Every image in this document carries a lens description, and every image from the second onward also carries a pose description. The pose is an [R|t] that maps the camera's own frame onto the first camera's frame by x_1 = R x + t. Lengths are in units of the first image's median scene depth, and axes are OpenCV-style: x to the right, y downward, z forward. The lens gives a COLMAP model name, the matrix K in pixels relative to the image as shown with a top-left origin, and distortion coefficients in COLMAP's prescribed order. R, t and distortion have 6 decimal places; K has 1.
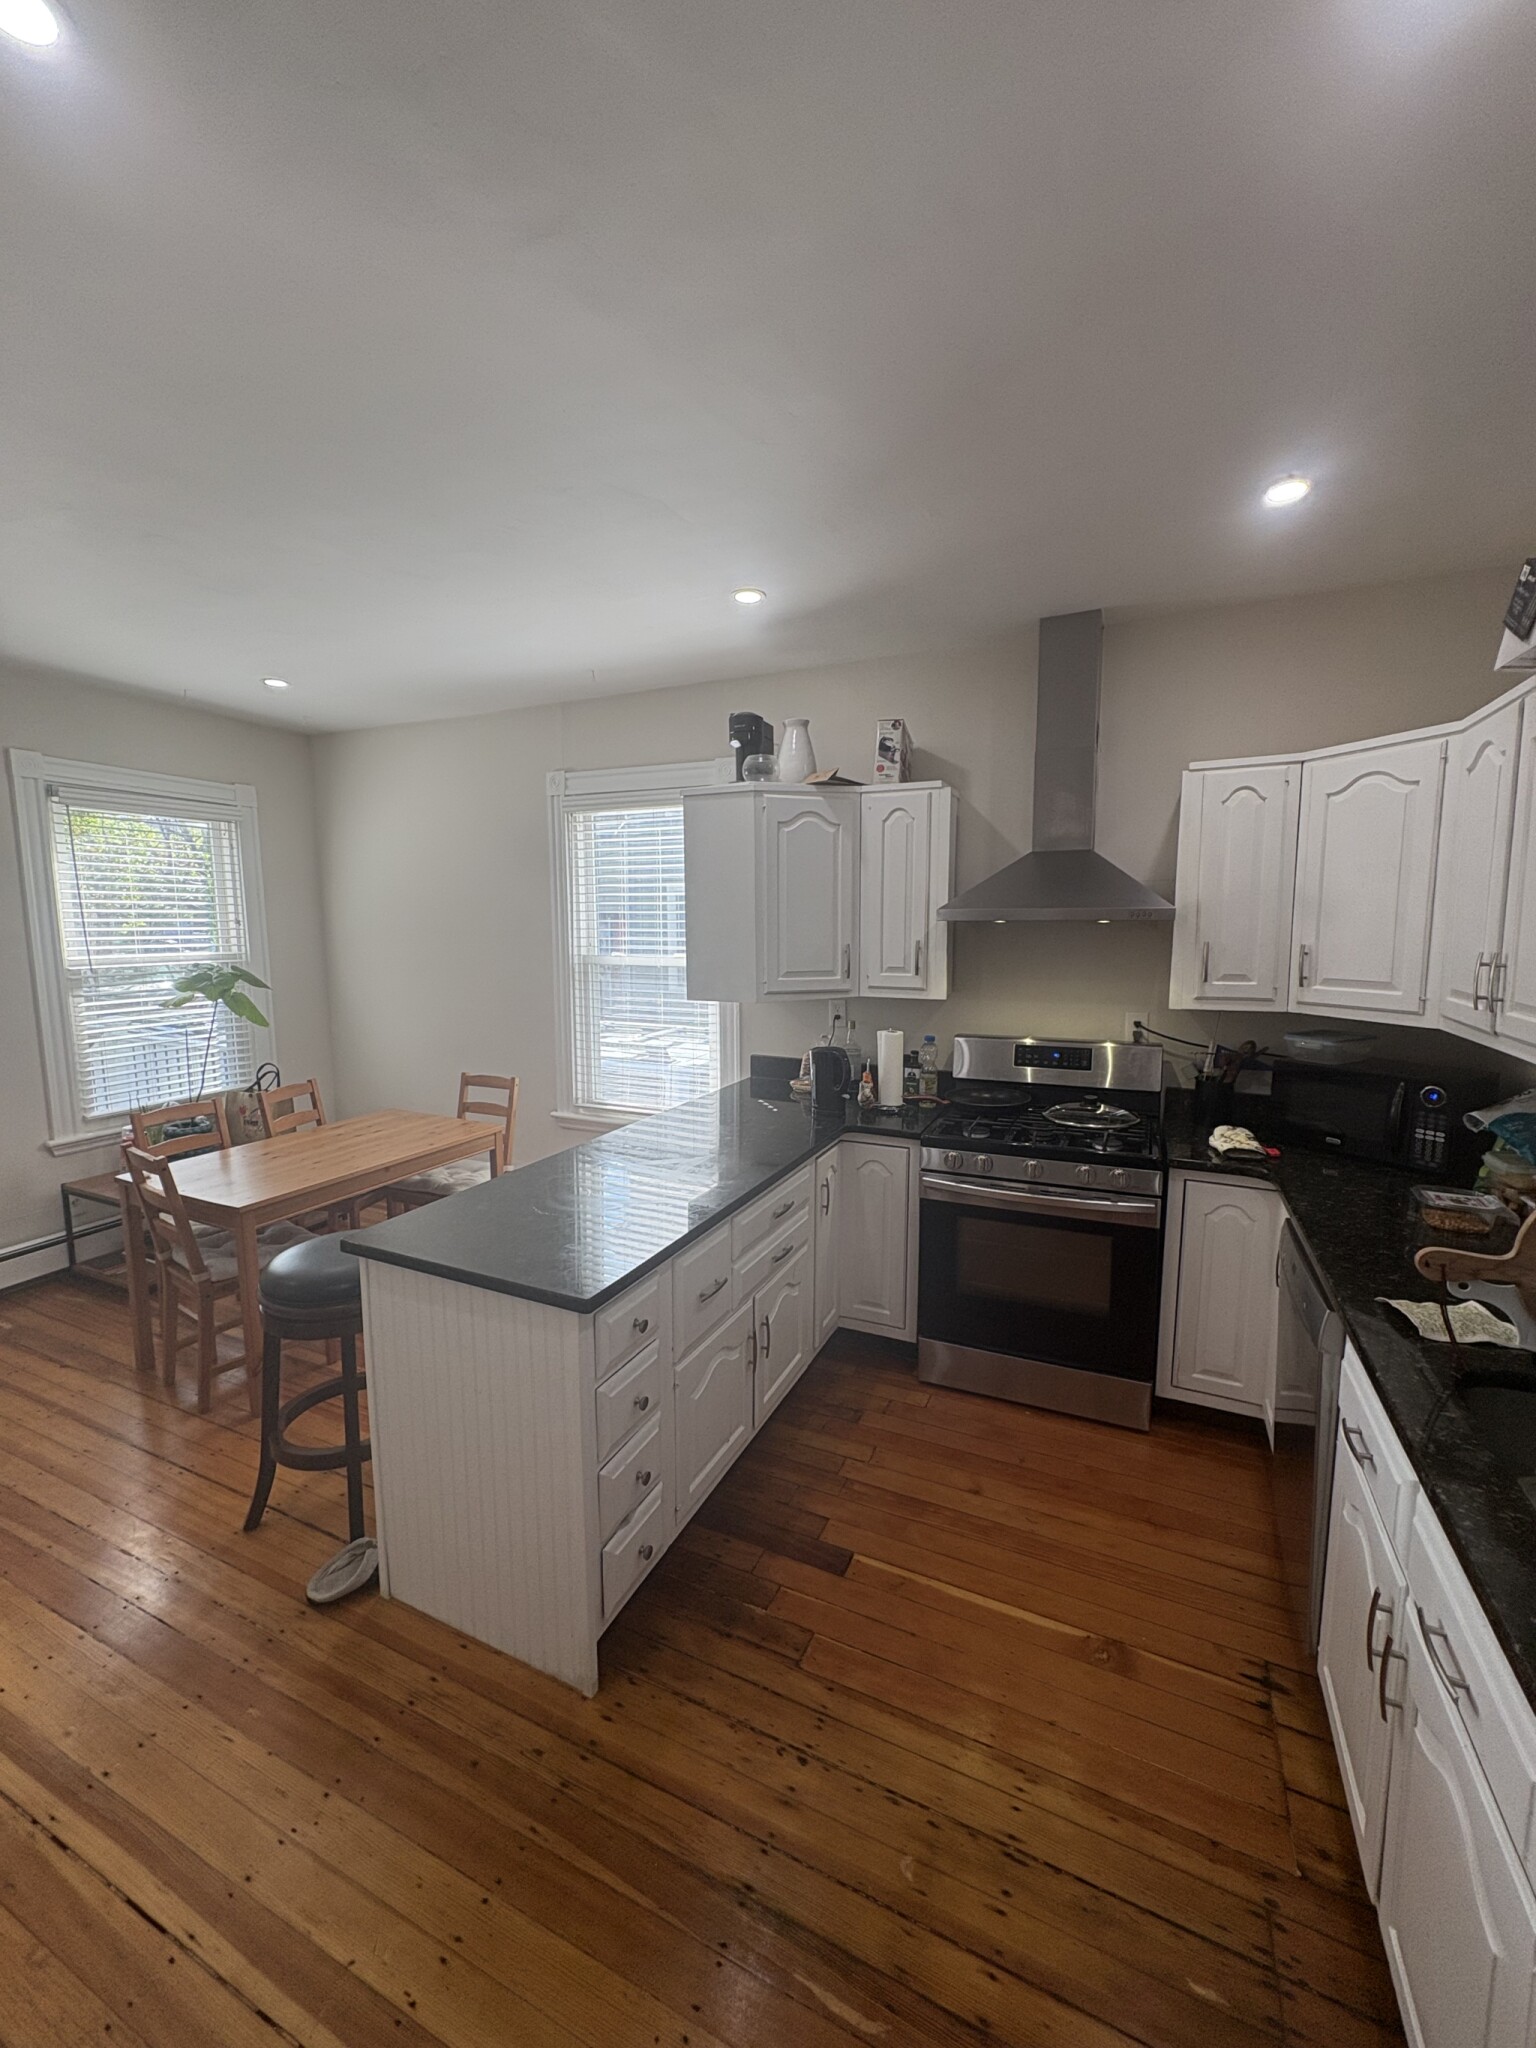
lens RADIAL K [[815.8, 0, 767.1], [0, 815.8, 1019.9], [0, 0, 1]] dist [0.002280, 0.000191]
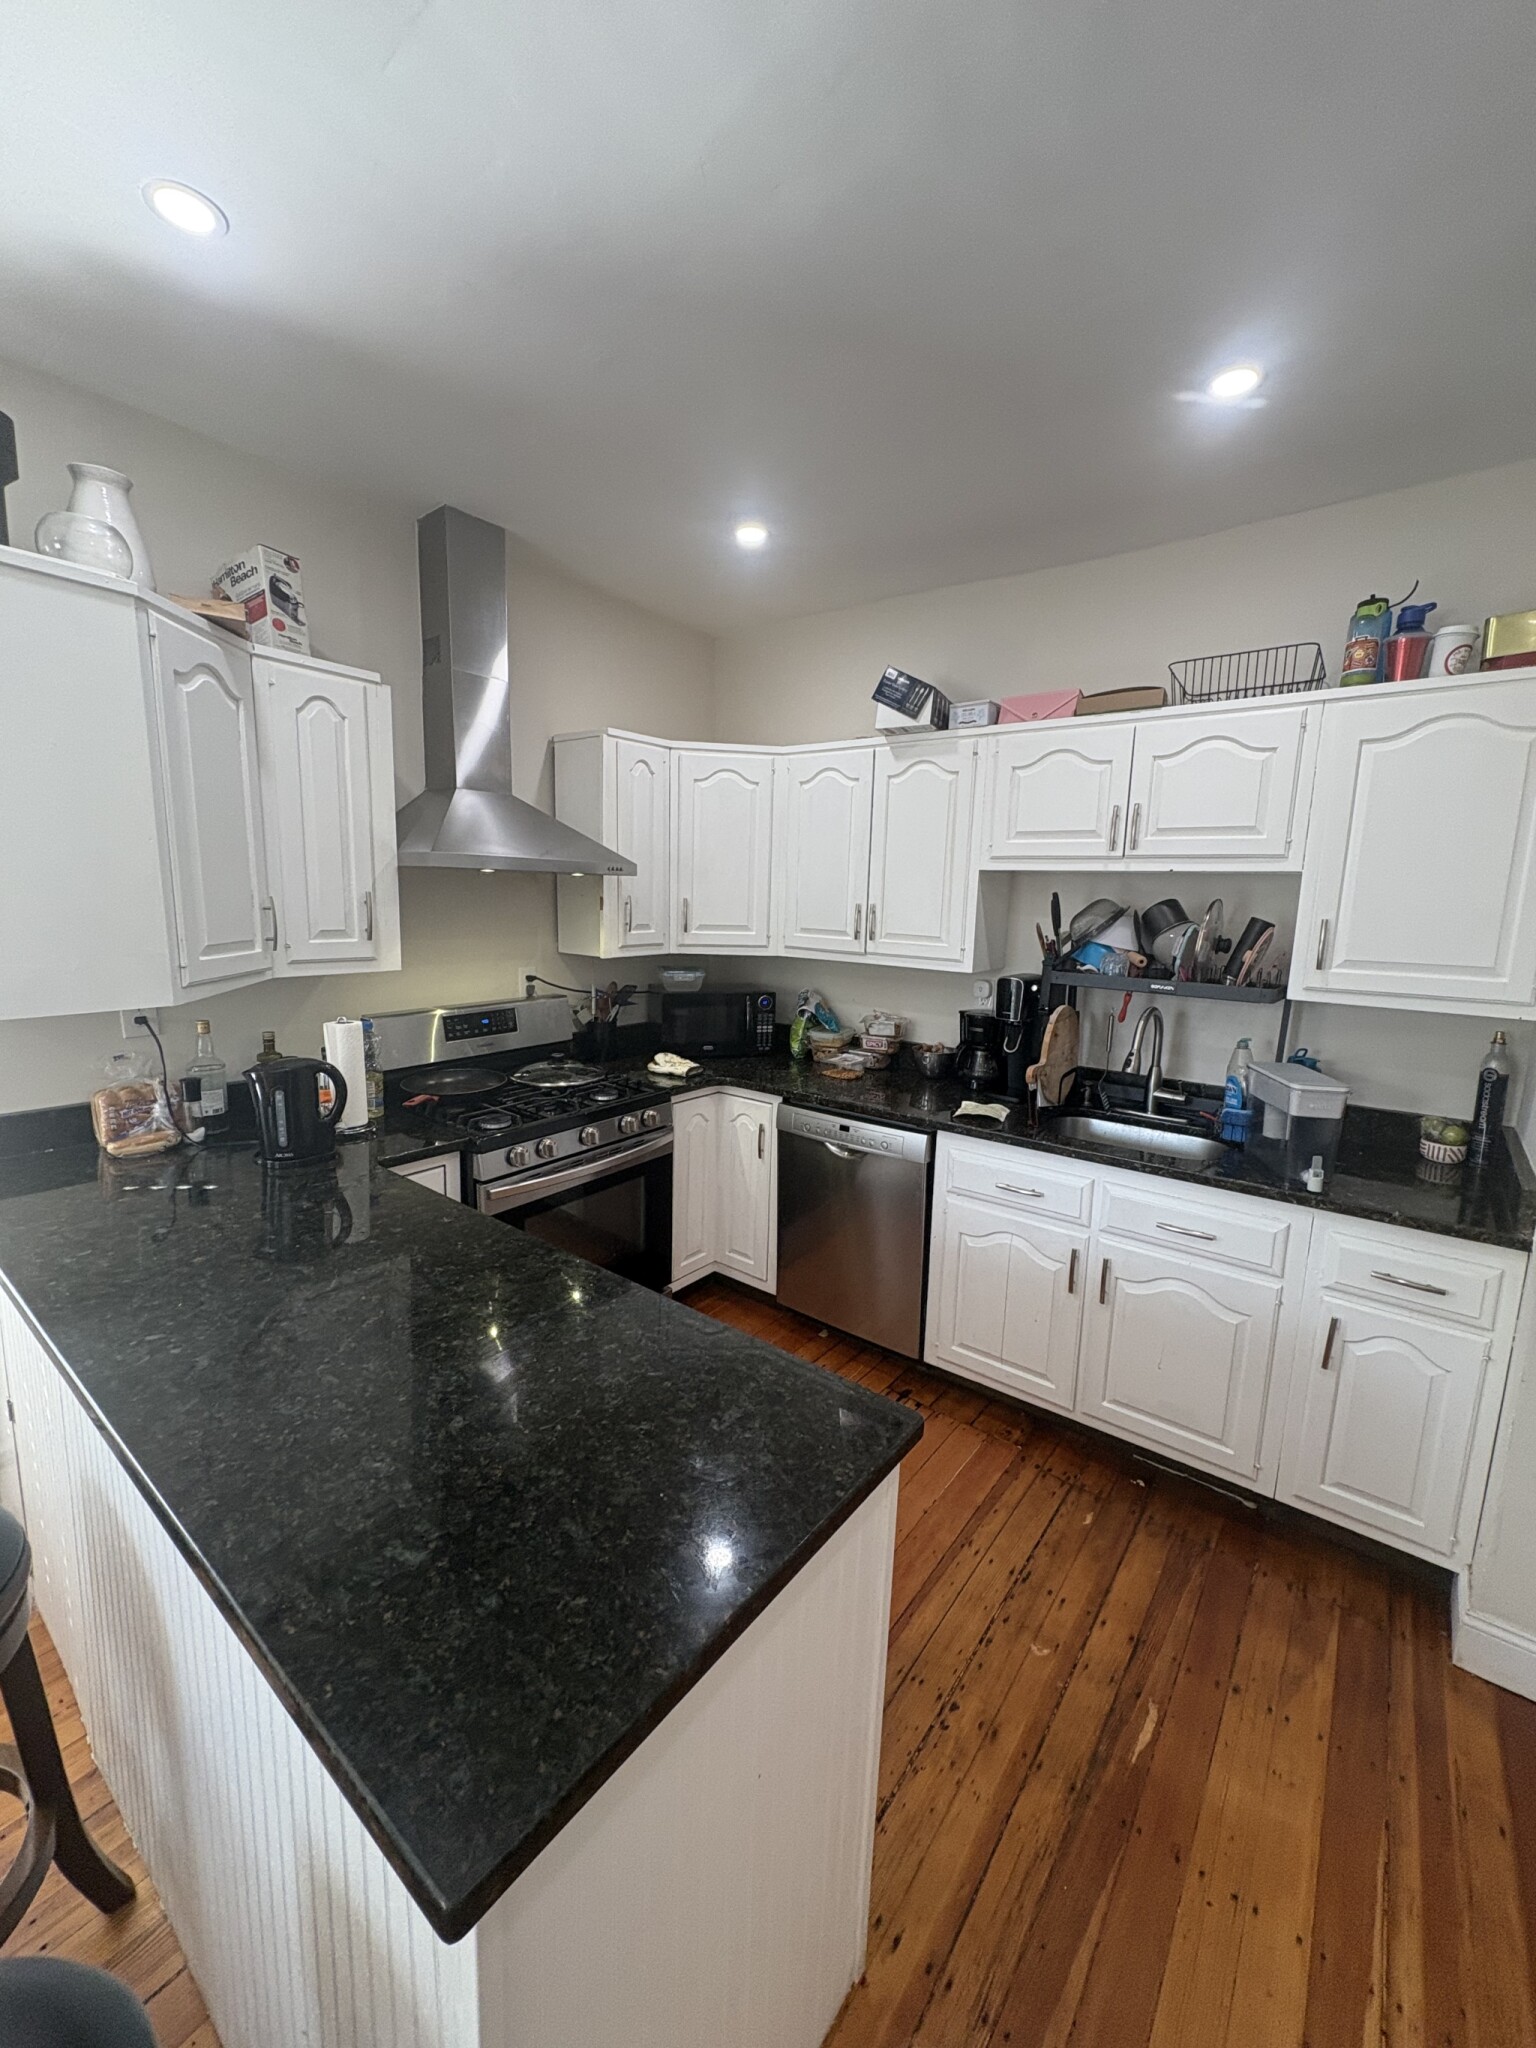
lens RADIAL K [[815.8, 0, 767.1], [0, 815.8, 1019.9], [0, 0, 1]] dist [0.002280, 0.000191]
pose [[0.218975, -0.144795, 0.964927, -0.590551], [0.084913, 0.988004, 0.128989, -0.063321], [-0.972029, 0.053690, 0.228643, 0.644409]]
